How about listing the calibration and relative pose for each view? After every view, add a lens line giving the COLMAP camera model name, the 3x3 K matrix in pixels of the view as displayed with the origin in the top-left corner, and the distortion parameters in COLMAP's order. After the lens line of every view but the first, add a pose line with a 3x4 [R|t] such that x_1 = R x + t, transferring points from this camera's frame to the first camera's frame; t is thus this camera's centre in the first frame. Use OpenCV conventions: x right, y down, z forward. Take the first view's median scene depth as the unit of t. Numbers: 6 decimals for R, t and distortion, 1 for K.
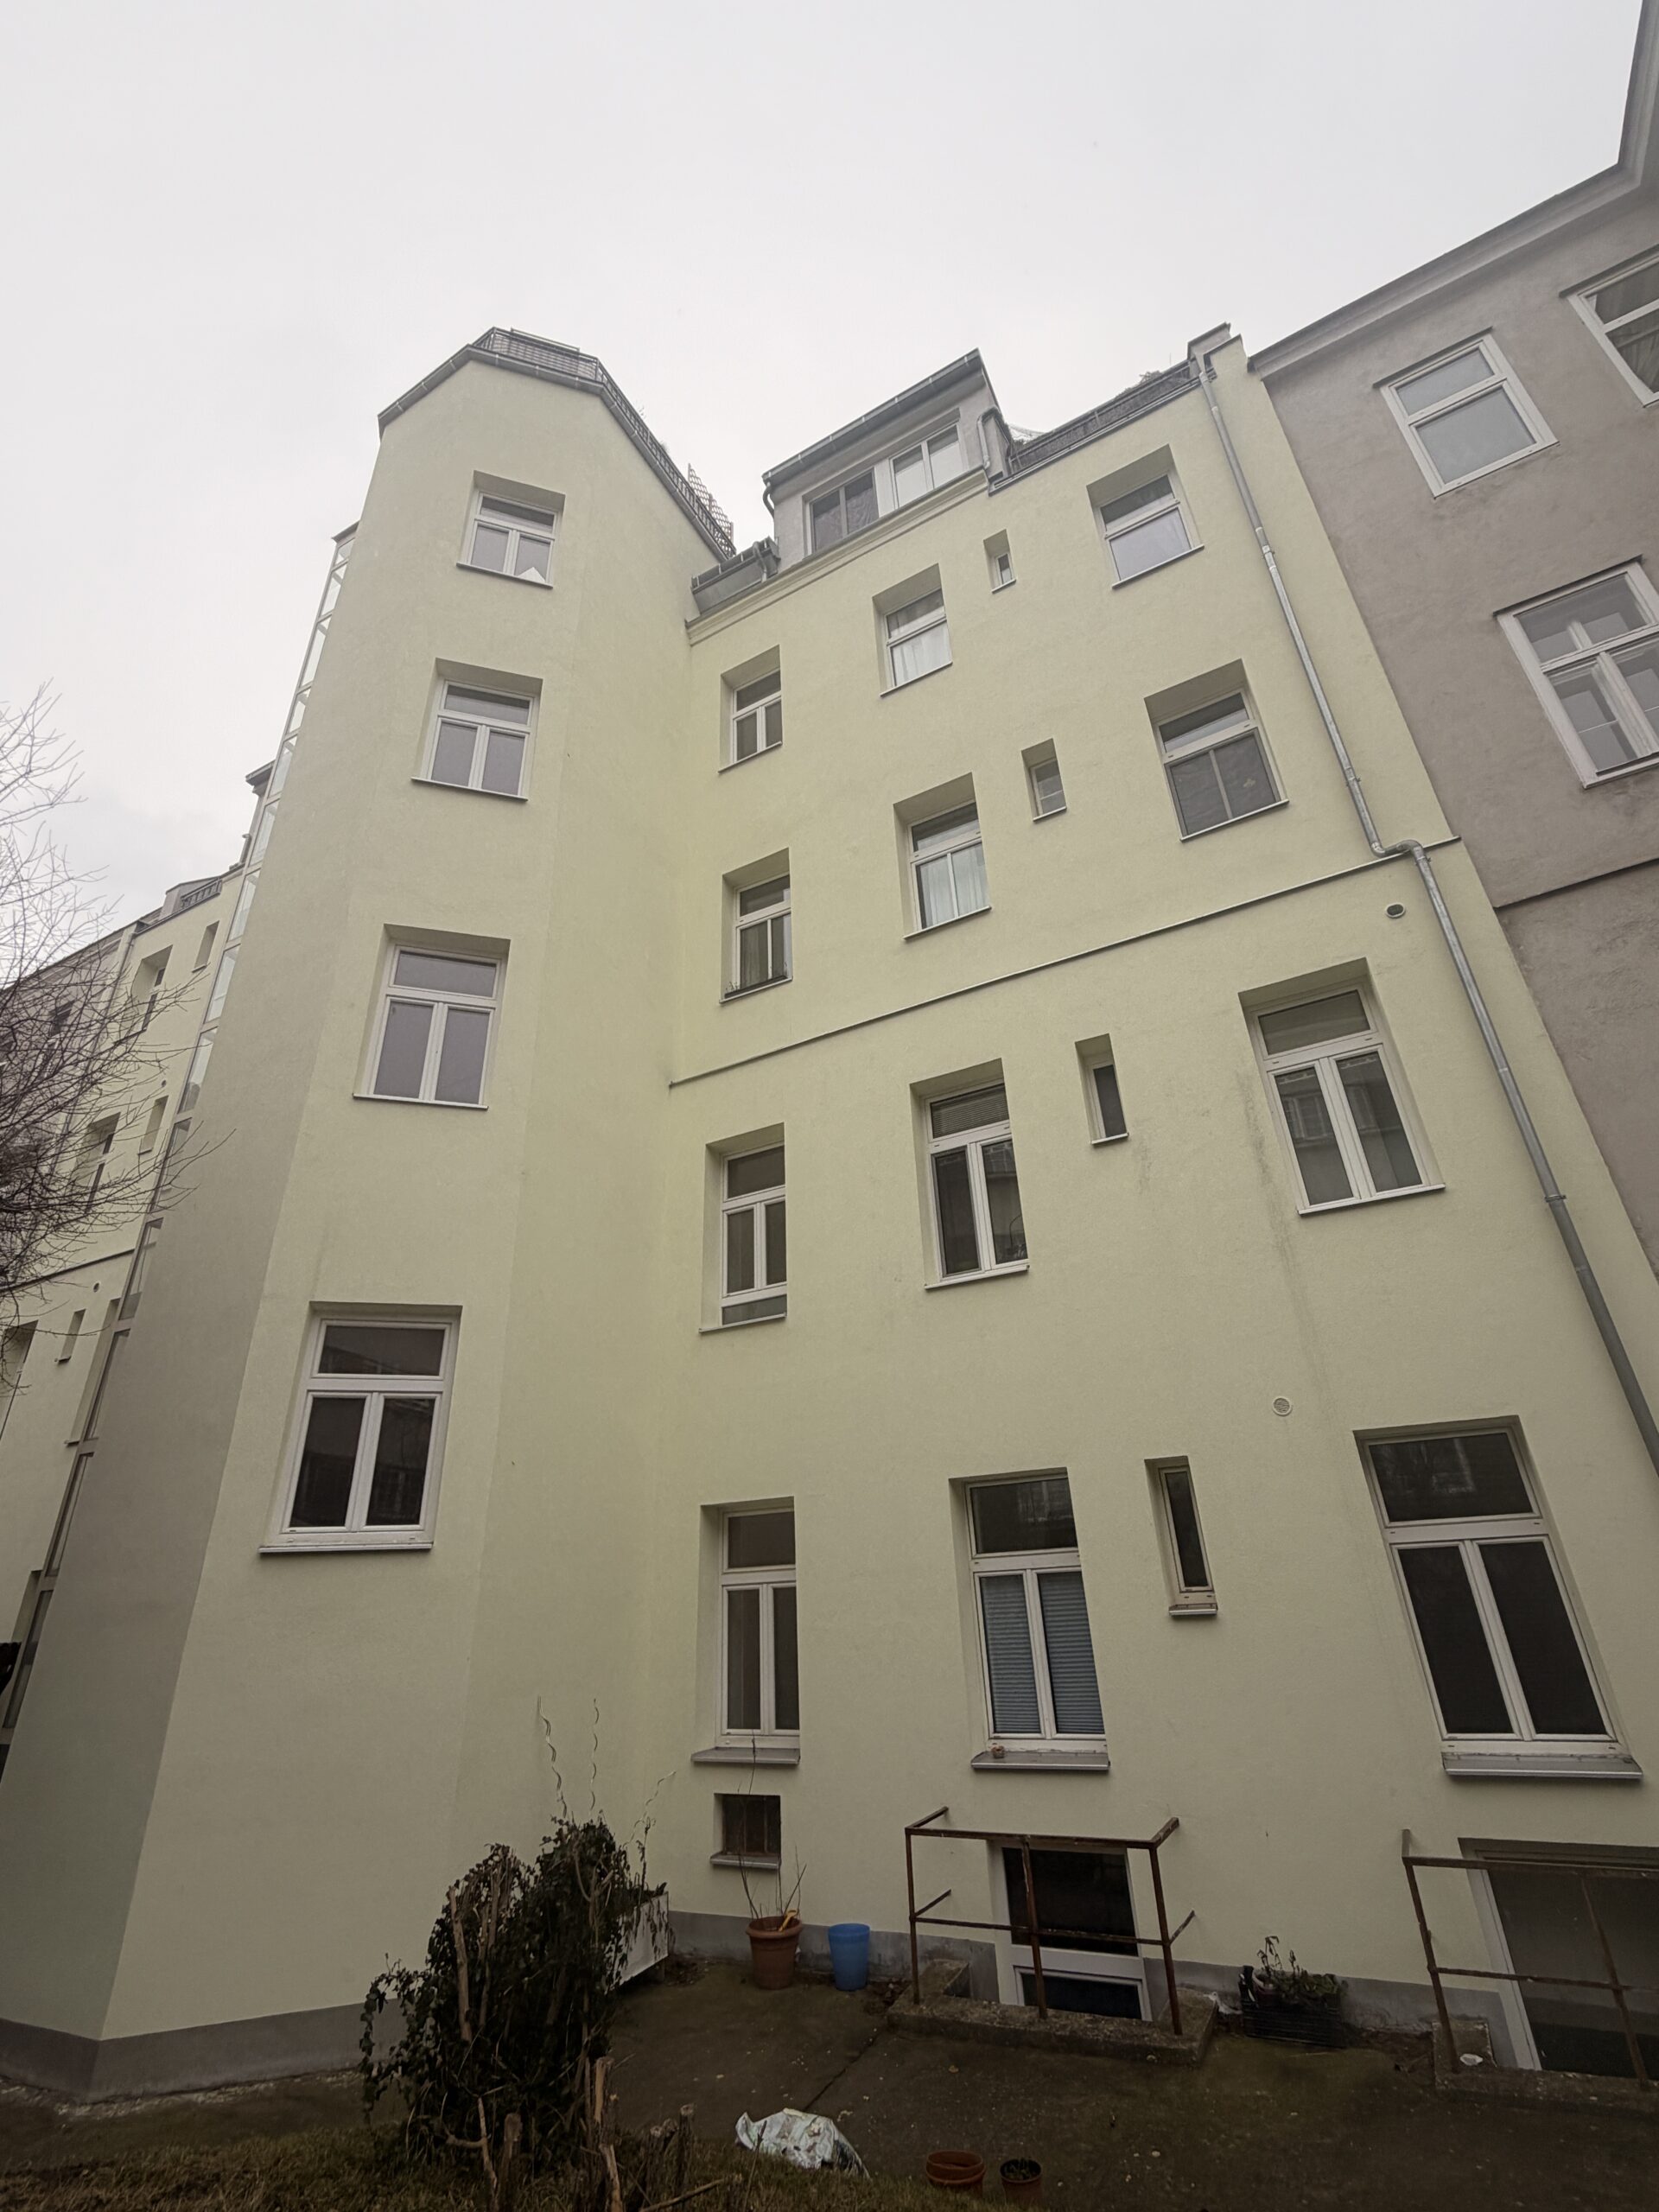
lens RADIAL K [[993.2, 0, 829.5], [0, 993.2, 1106.0], [0, 0, 1]] dist [0.036225, -0.029774]
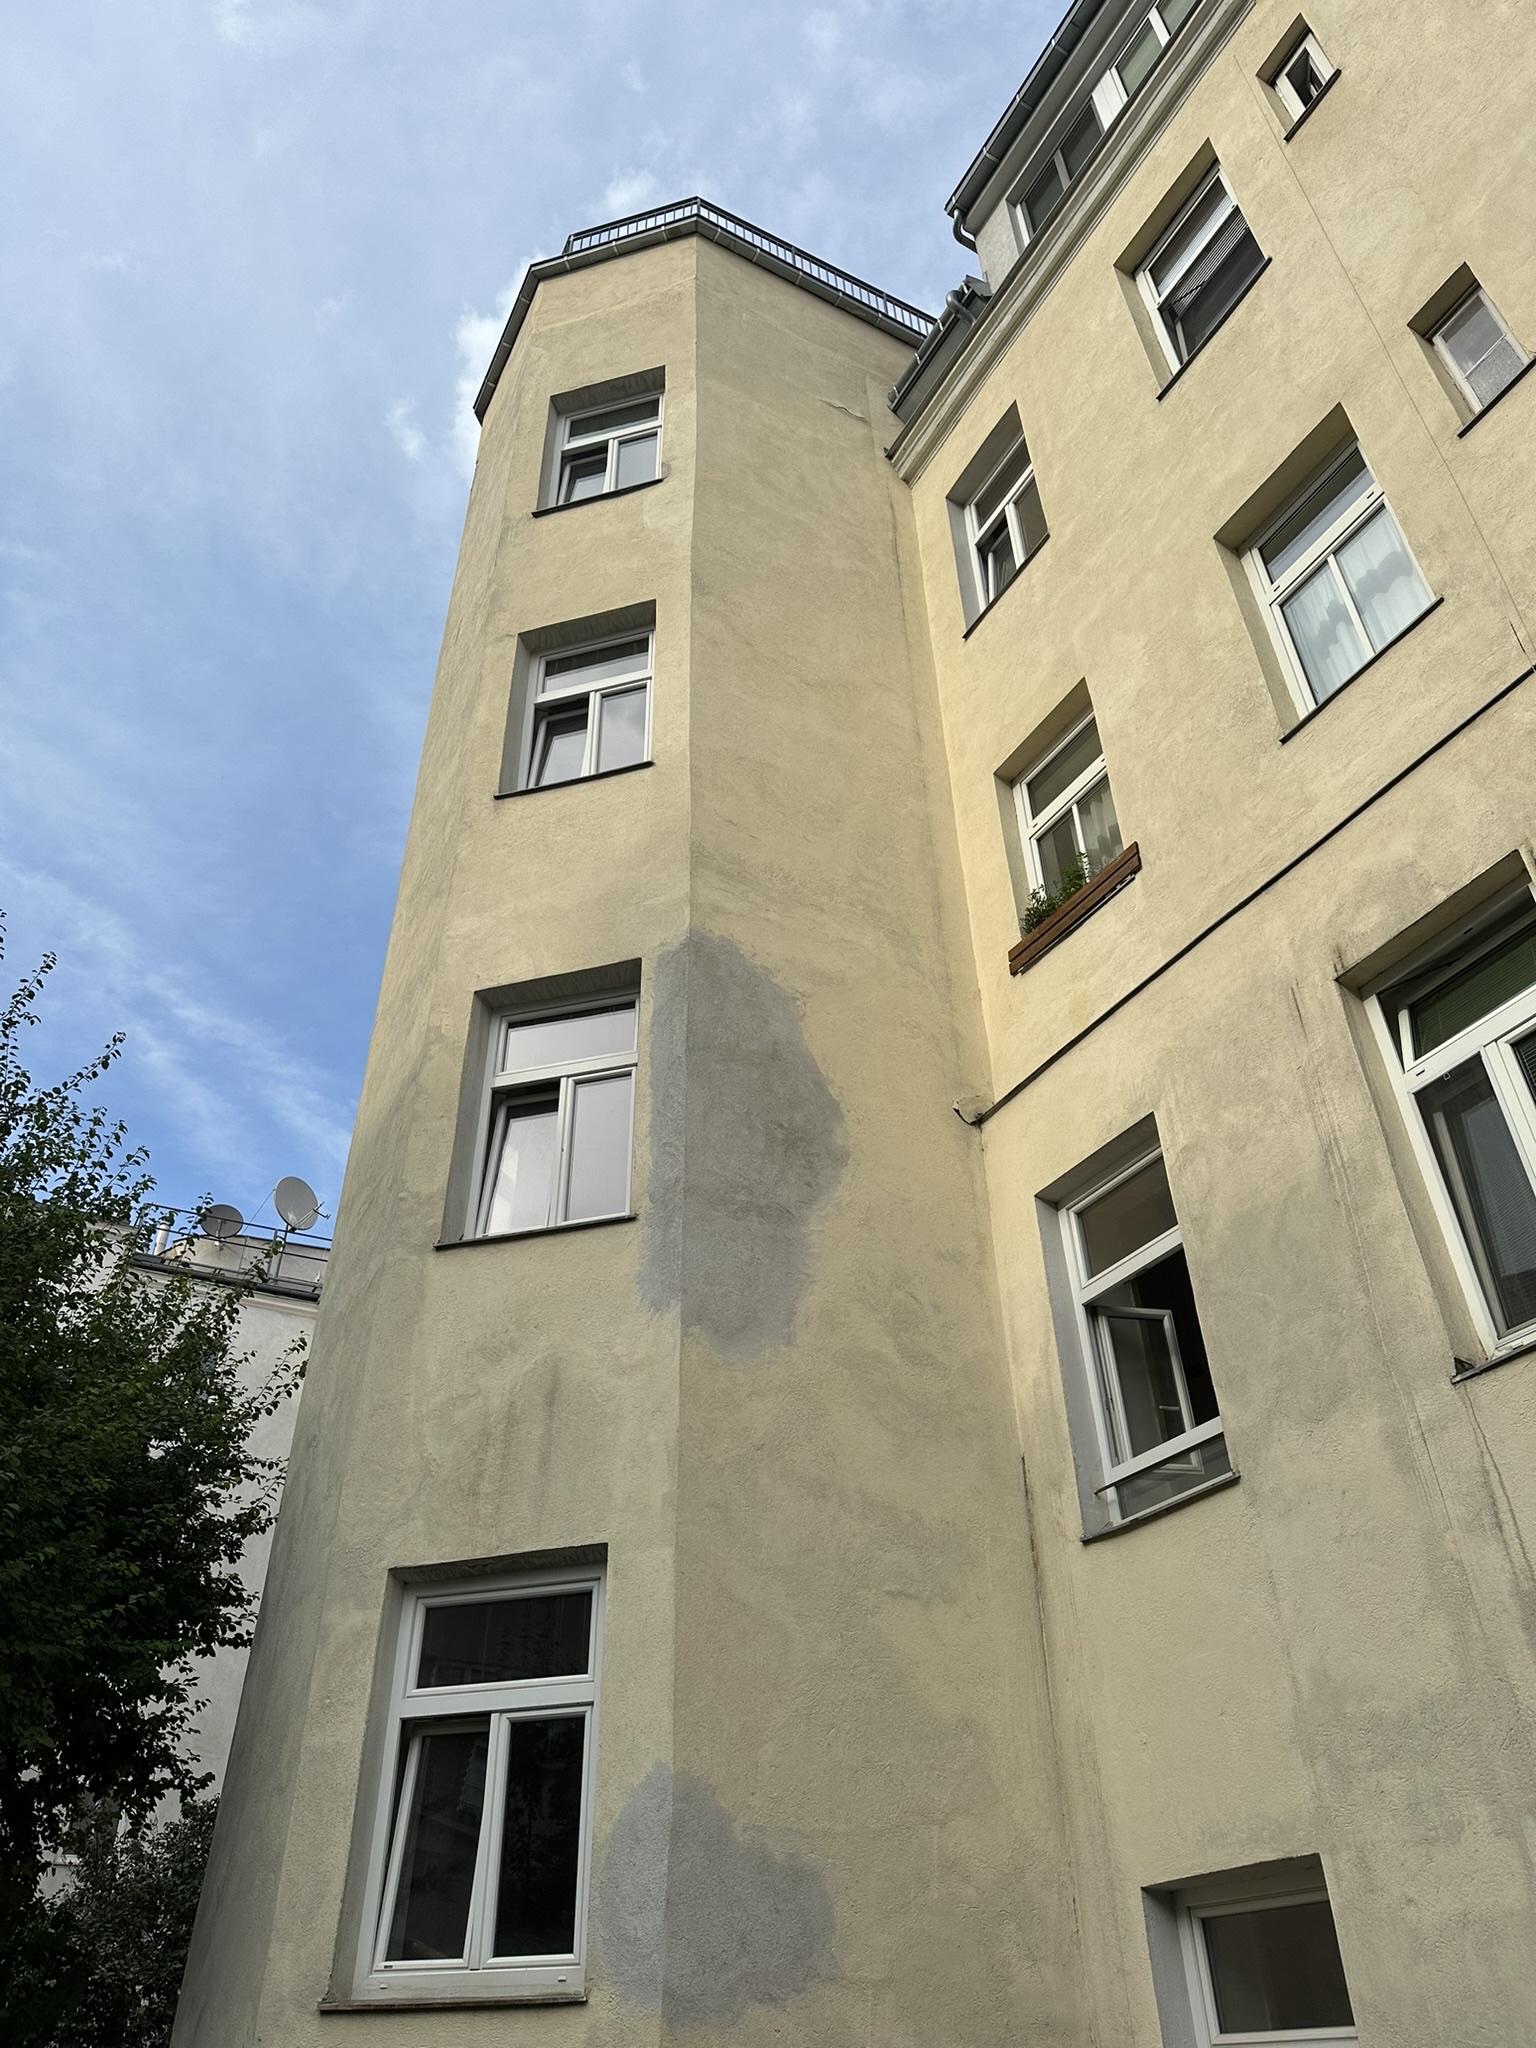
lens RADIAL K [[1435.3, 0, 768.0], [0, 1435.3, 1024.0], [0, 0, 1]] dist [0.084405, -0.107773]
pose [[0.842955, -0.305942, -0.442523, 0.151281], [0.236704, 0.949578, -0.205604, 0.086035], [0.483113, 0.068568, 0.872869, 0.221500]]
